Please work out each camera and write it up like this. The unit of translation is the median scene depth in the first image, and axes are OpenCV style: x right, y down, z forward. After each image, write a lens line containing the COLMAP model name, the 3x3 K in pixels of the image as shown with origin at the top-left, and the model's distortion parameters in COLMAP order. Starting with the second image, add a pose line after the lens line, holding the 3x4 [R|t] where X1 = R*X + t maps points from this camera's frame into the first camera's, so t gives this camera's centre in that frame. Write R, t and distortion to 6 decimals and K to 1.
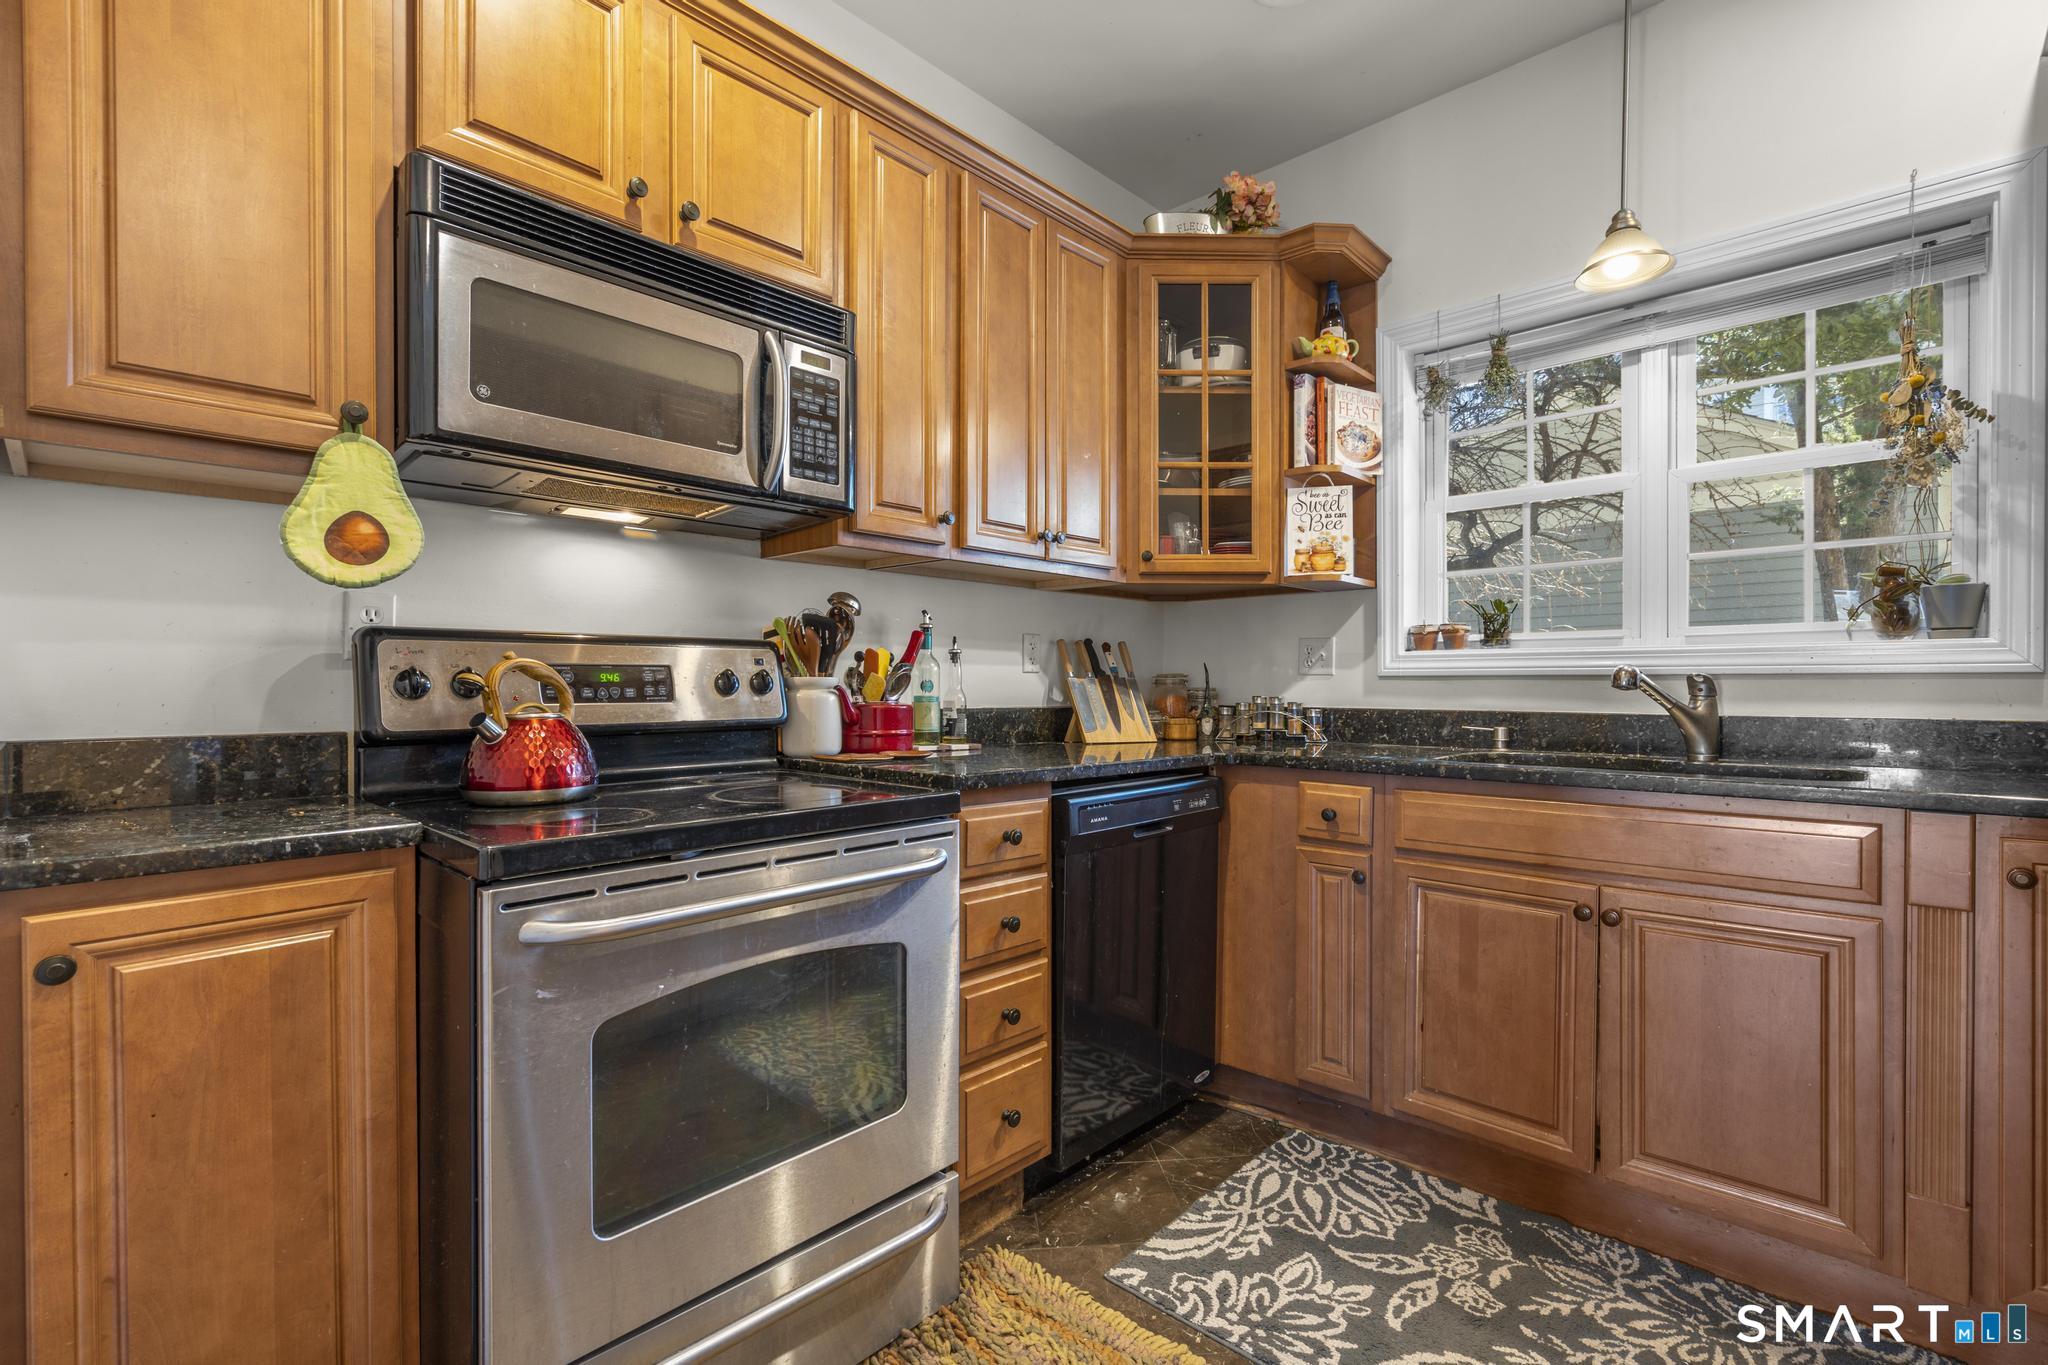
lens RADIAL K [[919.1, 0, 1020.3], [0, 919.1, 689.3], [0, 0, 1]] dist [-0.006860, 0.004665]
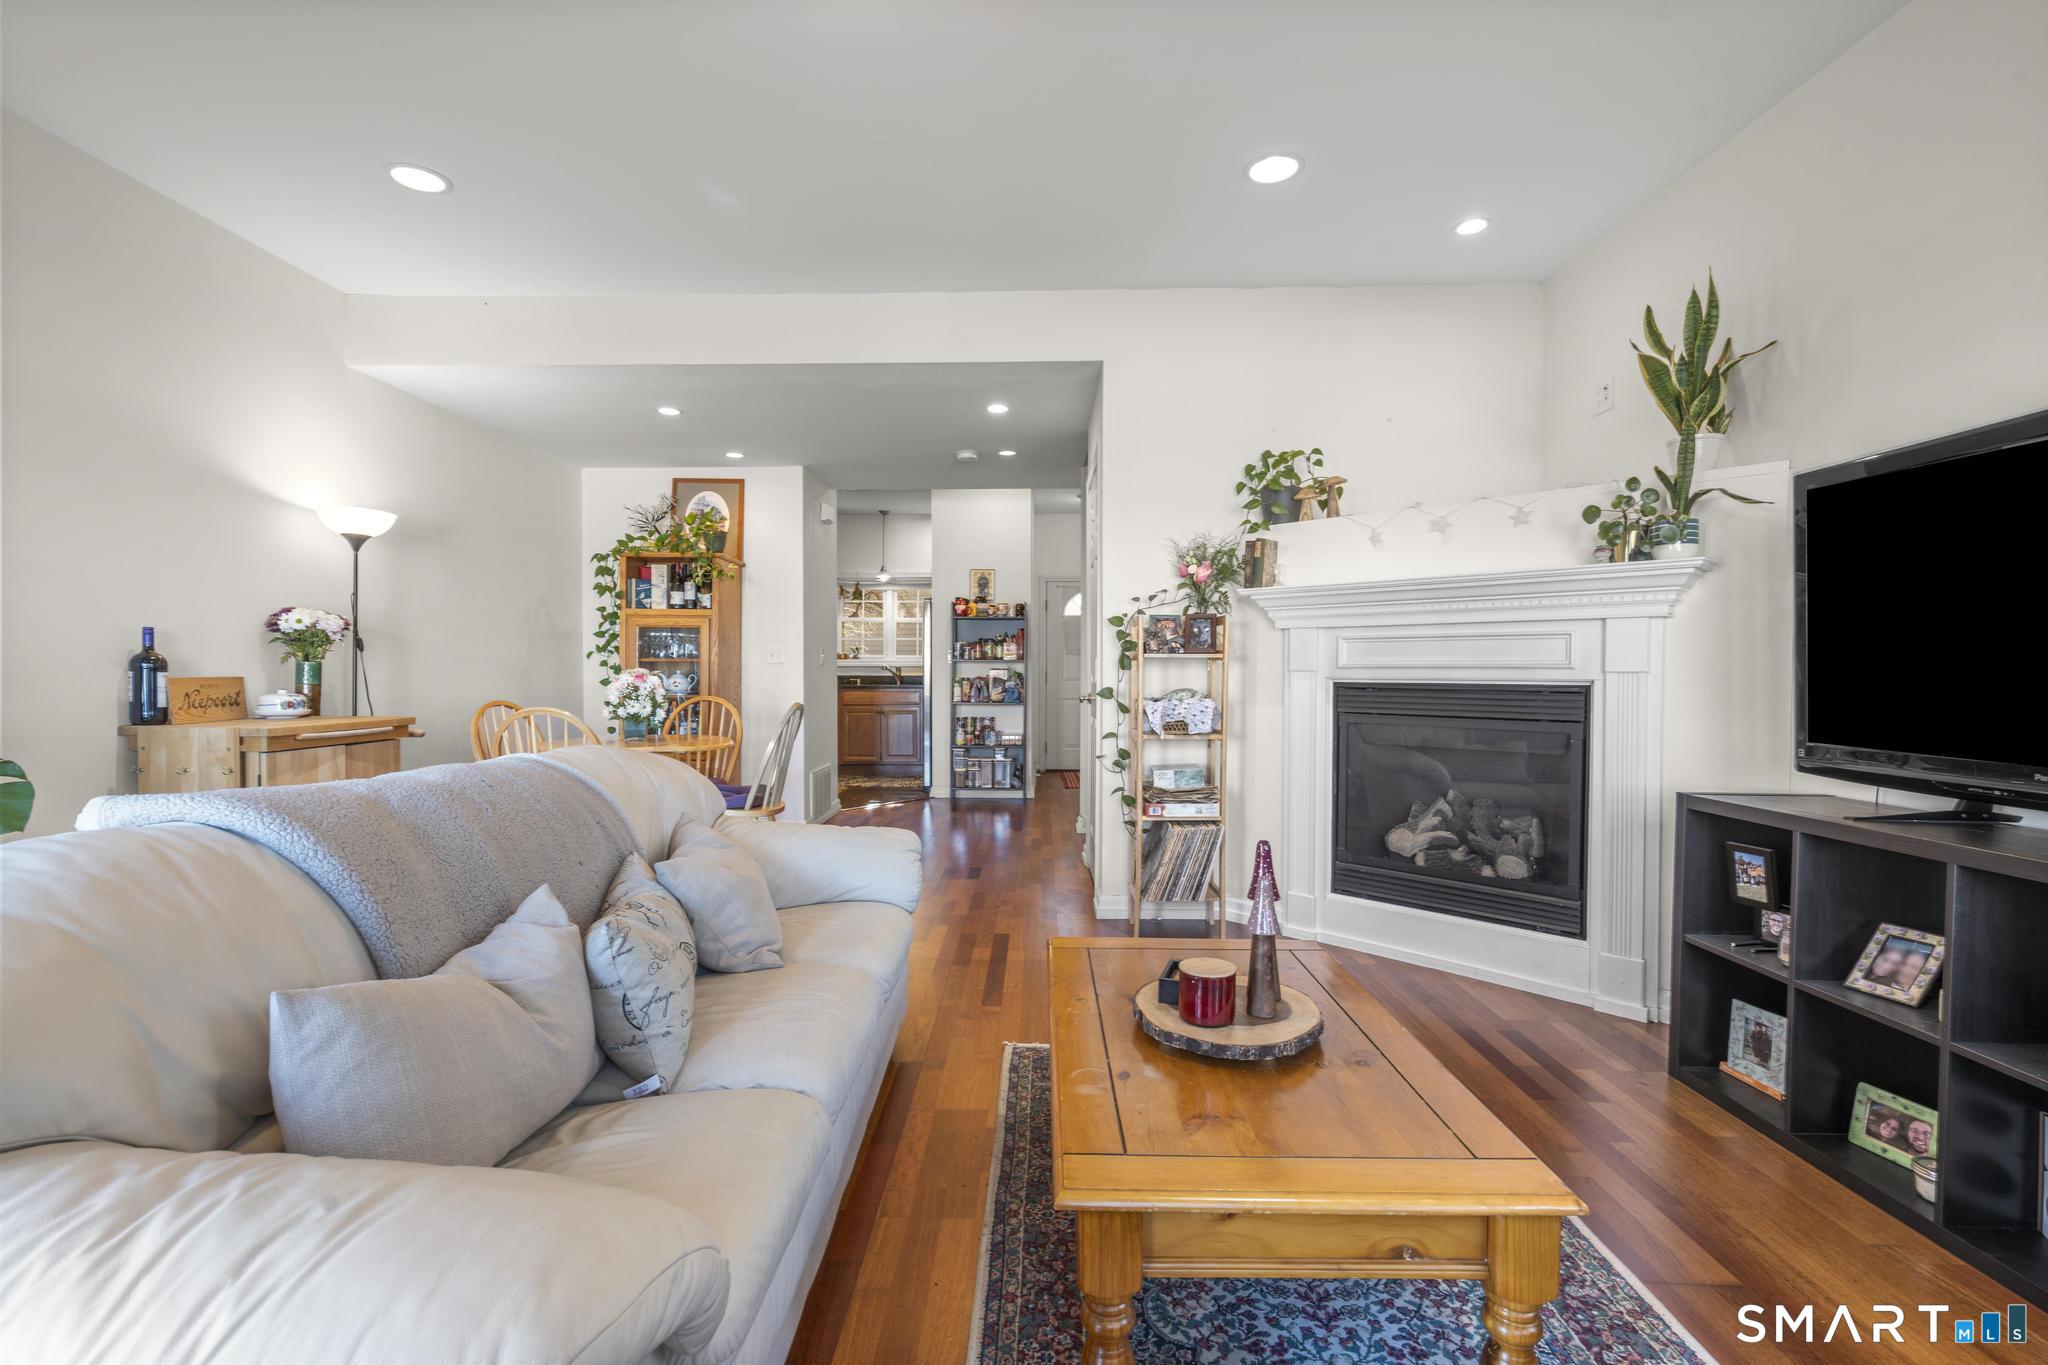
lens RADIAL K [[940.1, 0, 1026.7], [0, 940.1, 674.8], [0, 0, 1]] dist [-0.004082, 0.000001]
pose [[0.734427, -0.003957, 0.678676, -1.906741], [0.003111, 0.999992, 0.002464, 0.014560], [-0.678680, 0.000302, 0.734434, -2.787457]]
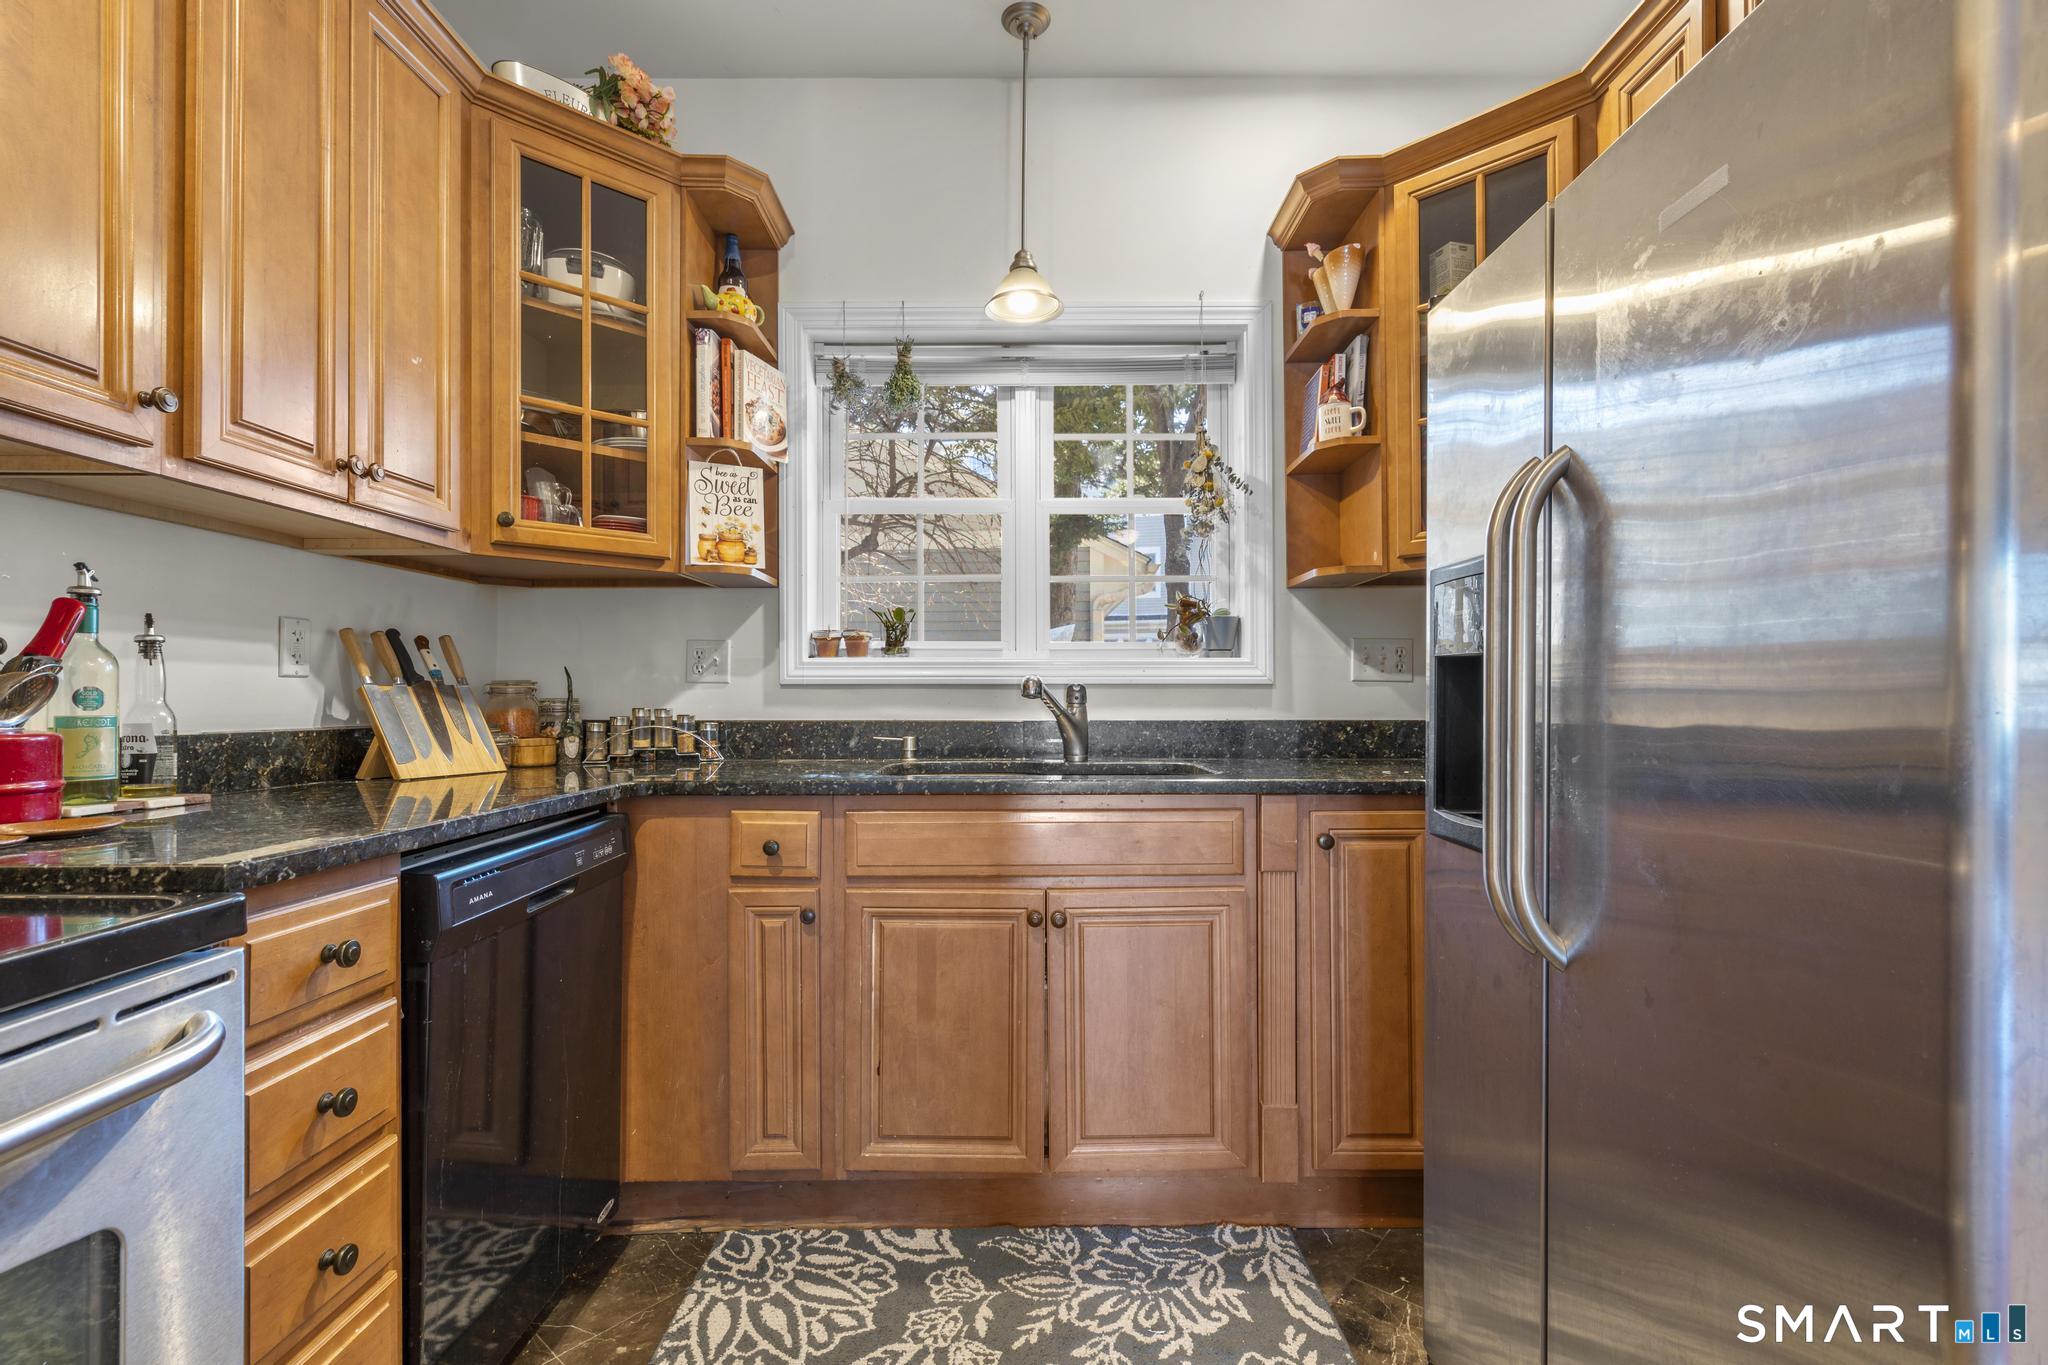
lens RADIAL K [[919.1, 0, 1020.3], [0, 919.1, 689.3], [0, 0, 1]] dist [-0.006860, 0.004665]
pose [[0.724442, 0.001068, 0.689335, -0.078603], [0.005121, 0.999963, -0.006931, -0.002443], [-0.689317, 0.008551, 0.724410, 0.215493]]
